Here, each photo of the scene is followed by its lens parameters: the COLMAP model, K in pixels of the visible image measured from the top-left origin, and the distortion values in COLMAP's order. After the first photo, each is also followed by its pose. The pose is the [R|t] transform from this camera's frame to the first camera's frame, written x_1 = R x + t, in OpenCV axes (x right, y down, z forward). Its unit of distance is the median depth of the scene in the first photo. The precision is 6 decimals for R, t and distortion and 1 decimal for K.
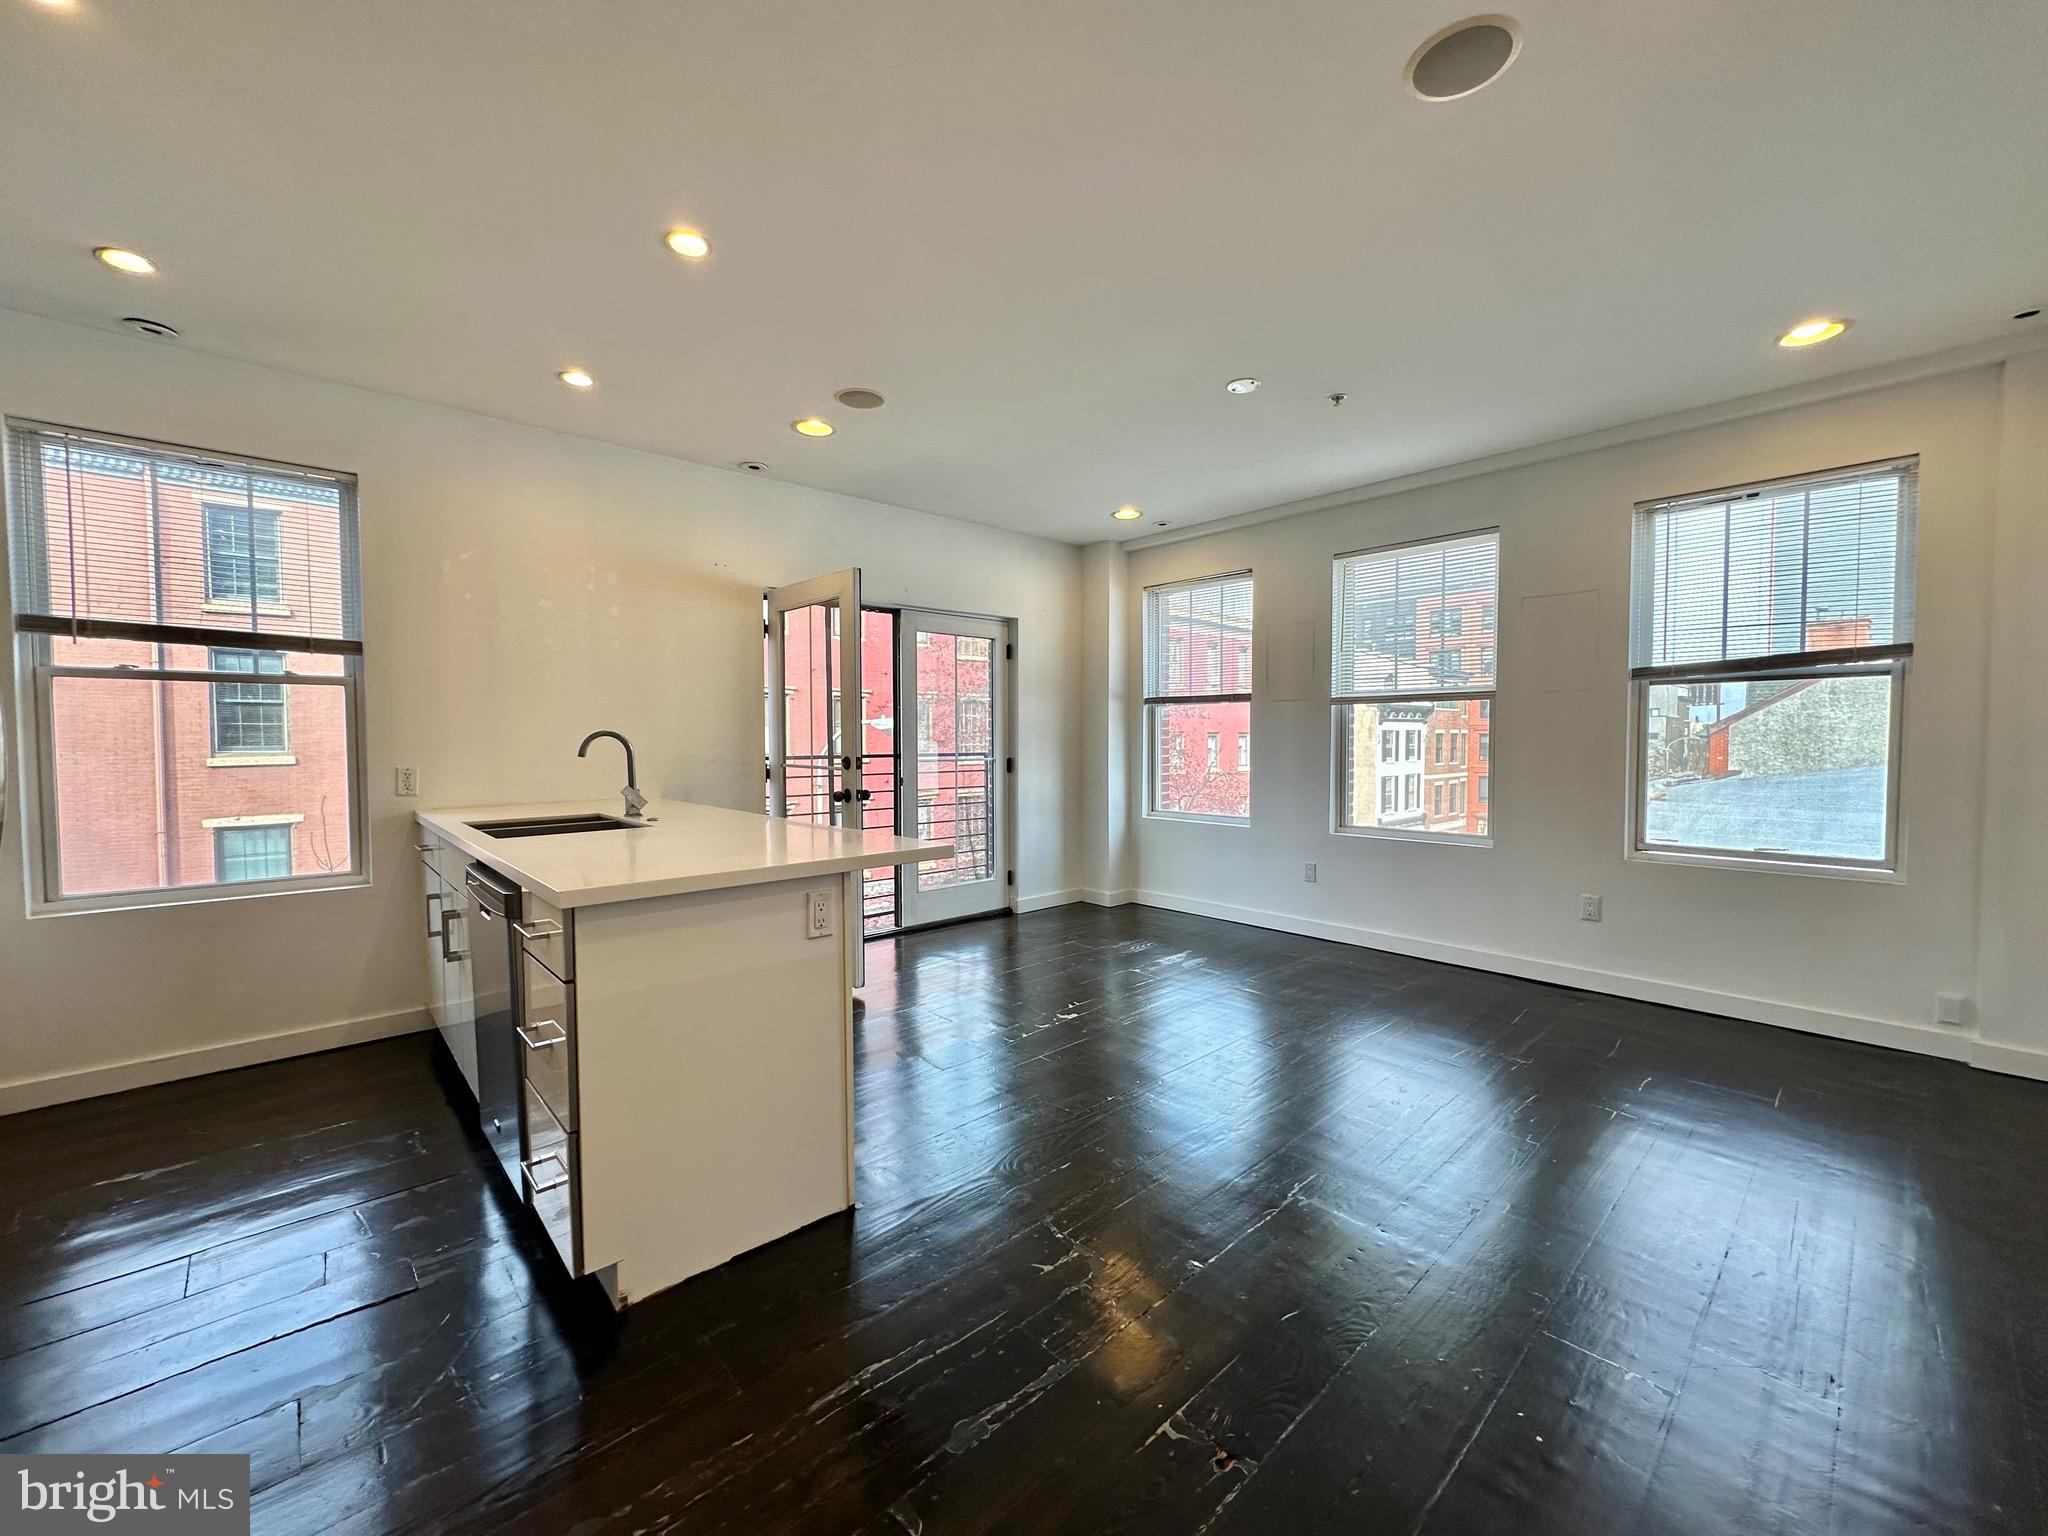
lens RADIAL K [[821.0, 0, 1026.5], [0, 821.0, 766.6], [0, 0, 1]] dist [0.000265, -0.000660]
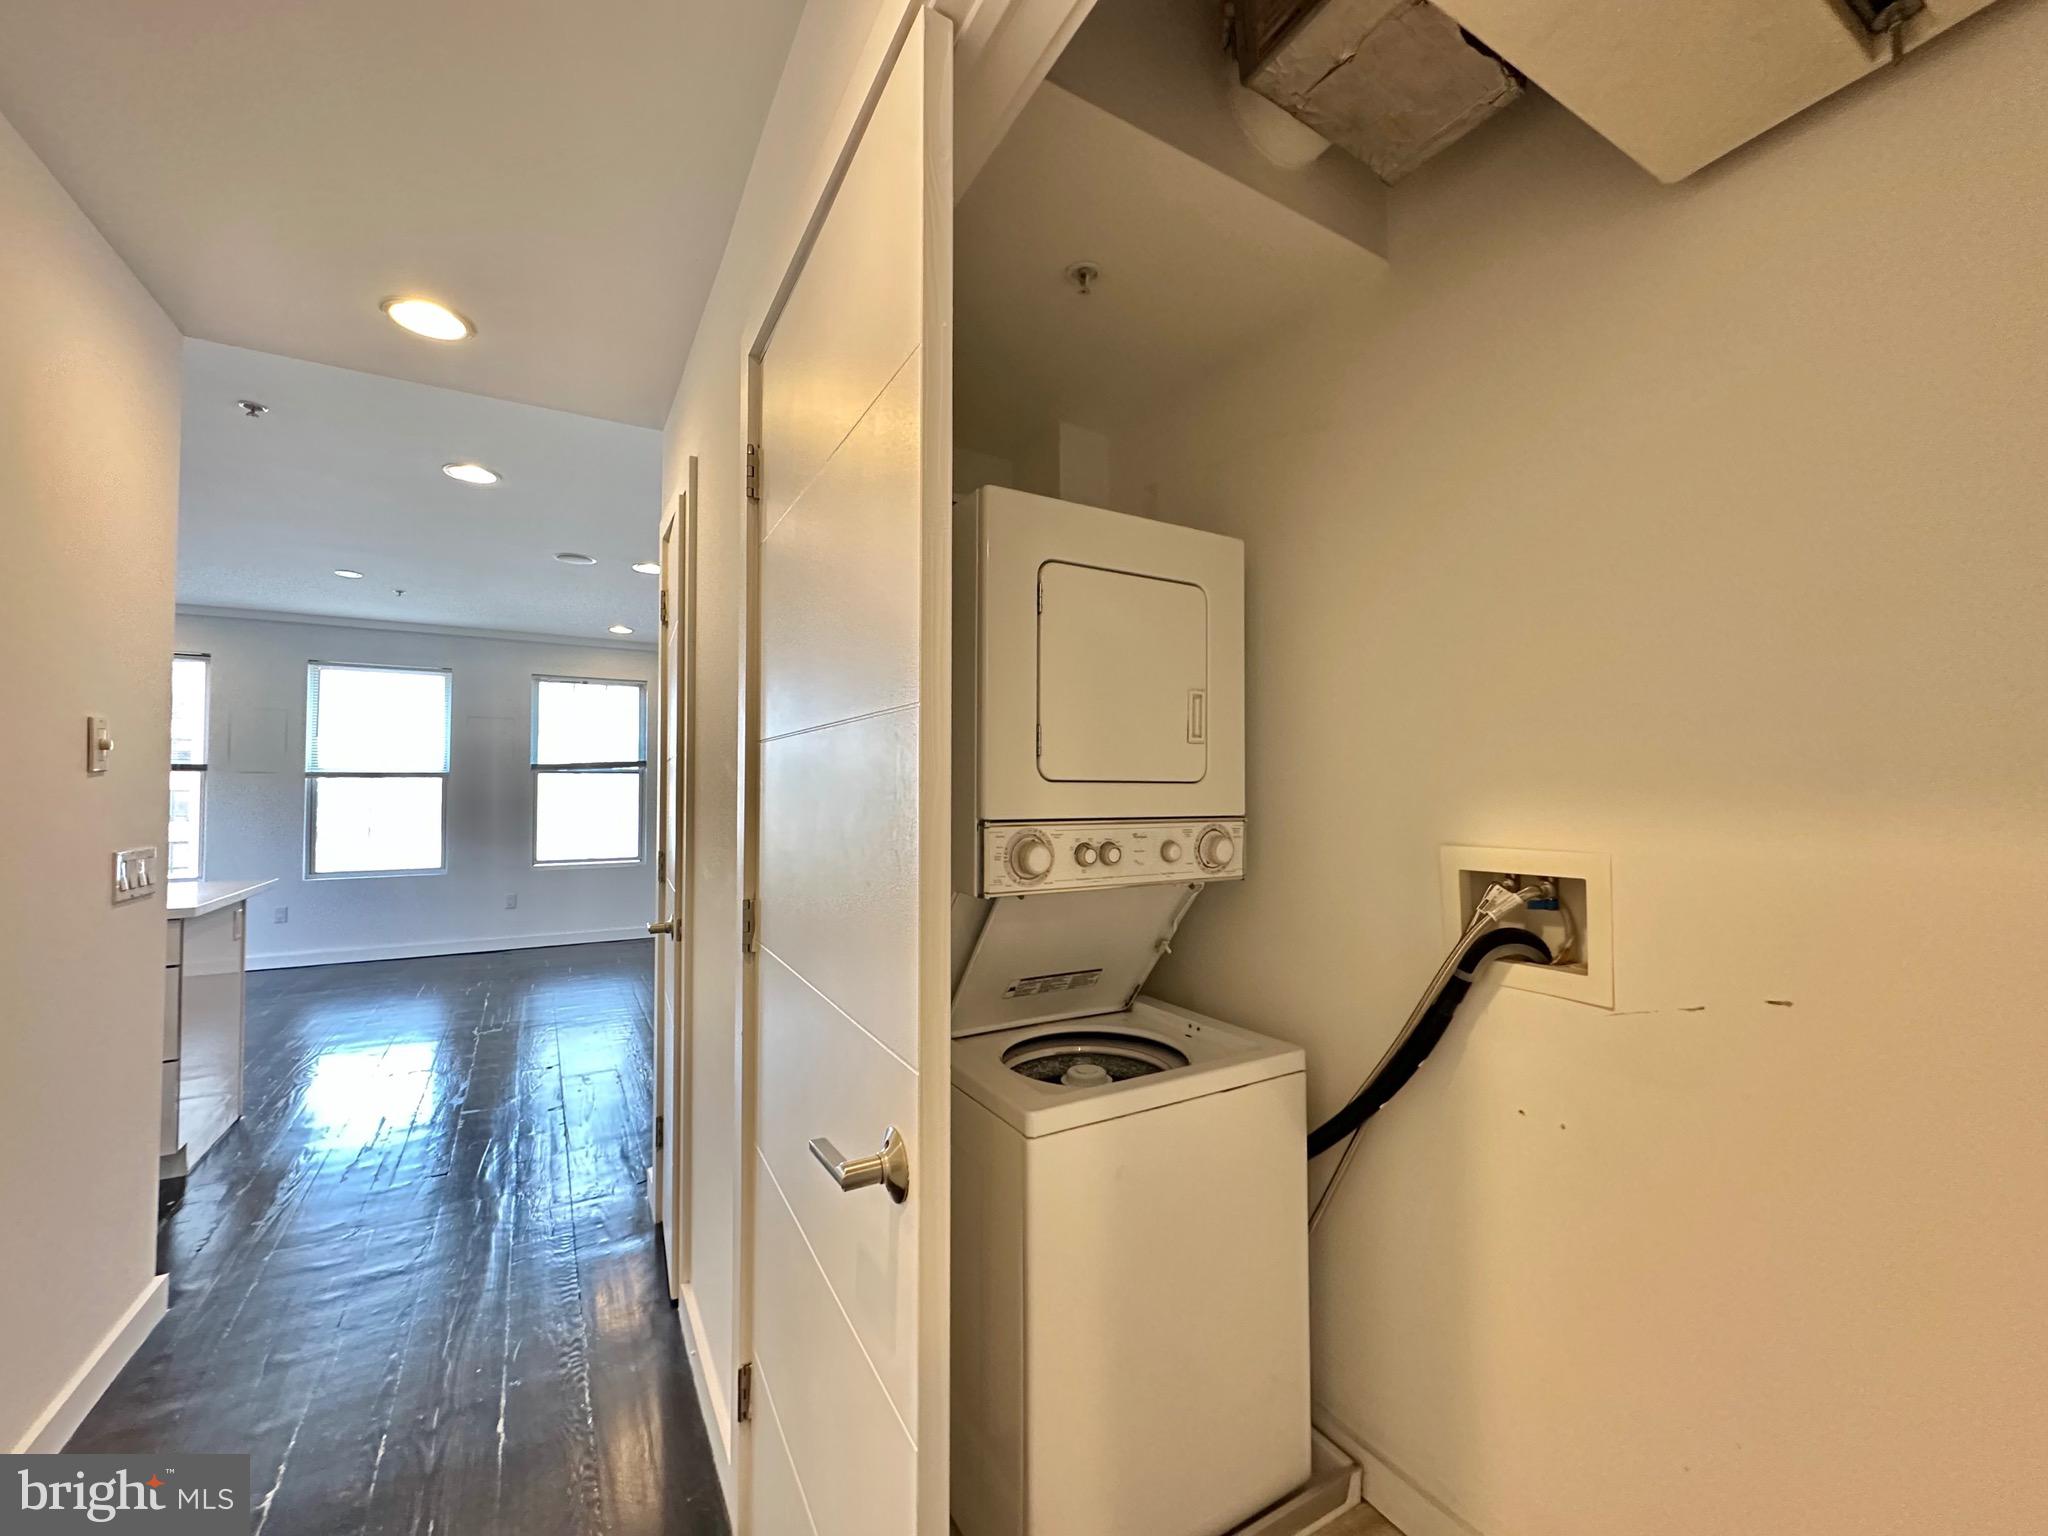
lens RADIAL K [[821.0, 0, 1034.5], [0, 821.0, 768.3], [0, 0, 1]] dist [0.000265, -0.000660]
pose [[0.164014, 0.035479, 0.985820, -0.952288], [0.041370, 0.998226, -0.042808, 0.014194], [-0.985590, 0.047804, 0.162255, -0.427045]]
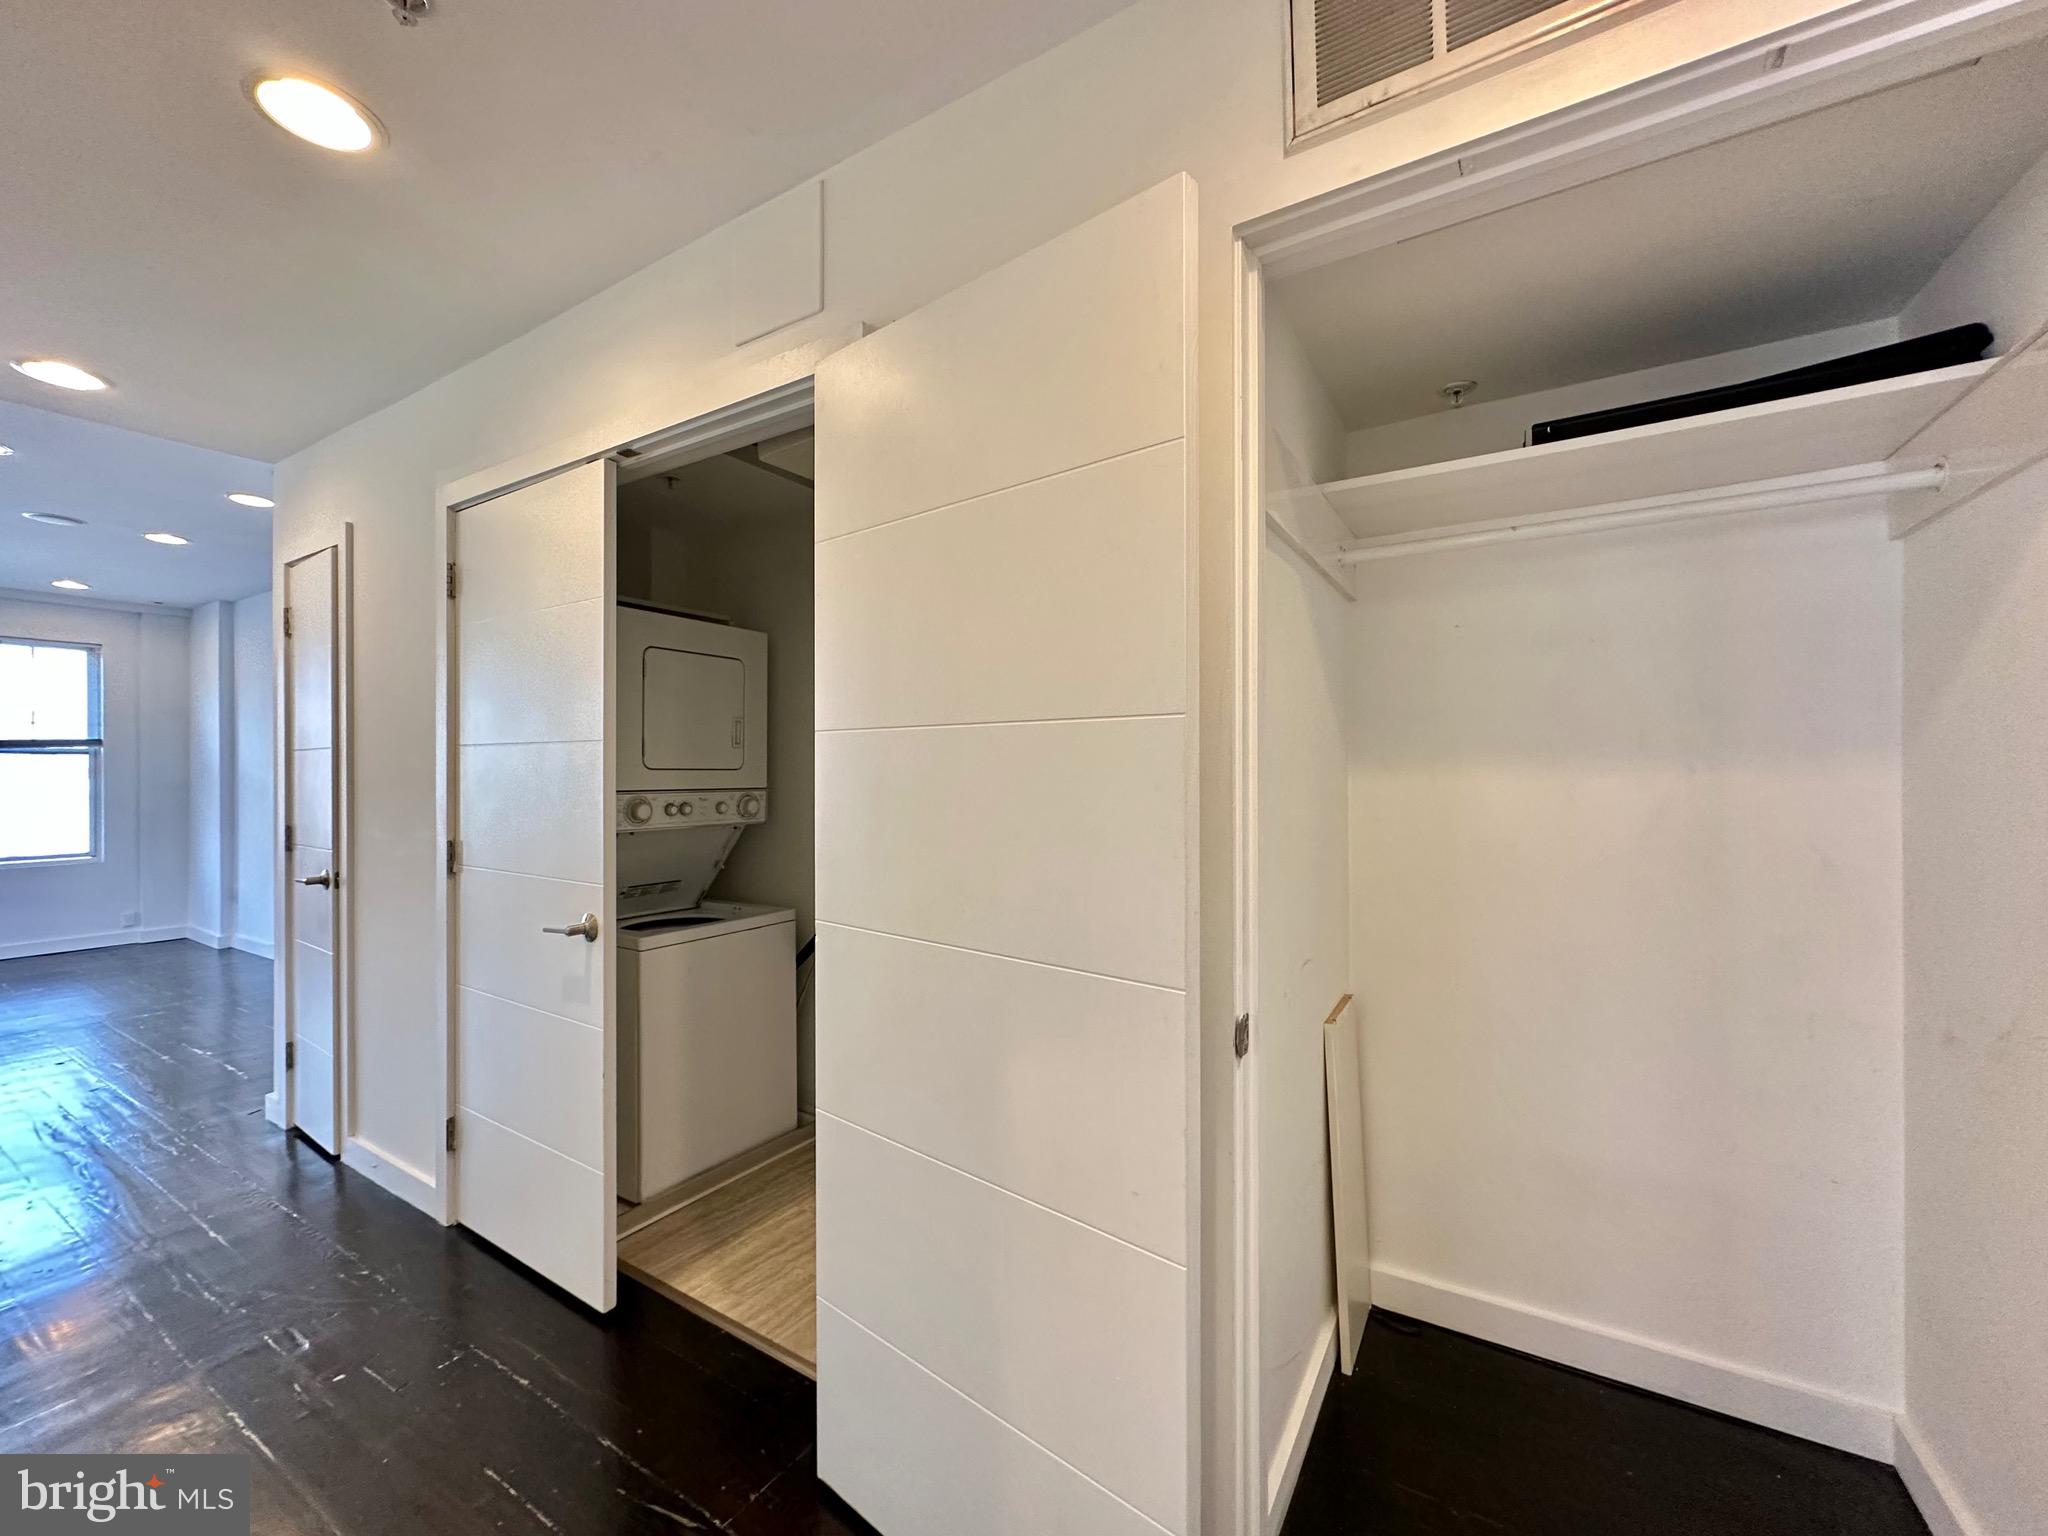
lens RADIAL K [[821.0, 0, 1017.4], [0, 821.0, 767.0], [0, 0, 1]] dist [0.000265, -0.000660]
pose [[-0.300070, 0.013689, 0.953819, -1.337650], [0.046757, 0.998906, 0.000374, 0.016662], [-0.952771, 0.044710, -0.300382, -0.459969]]
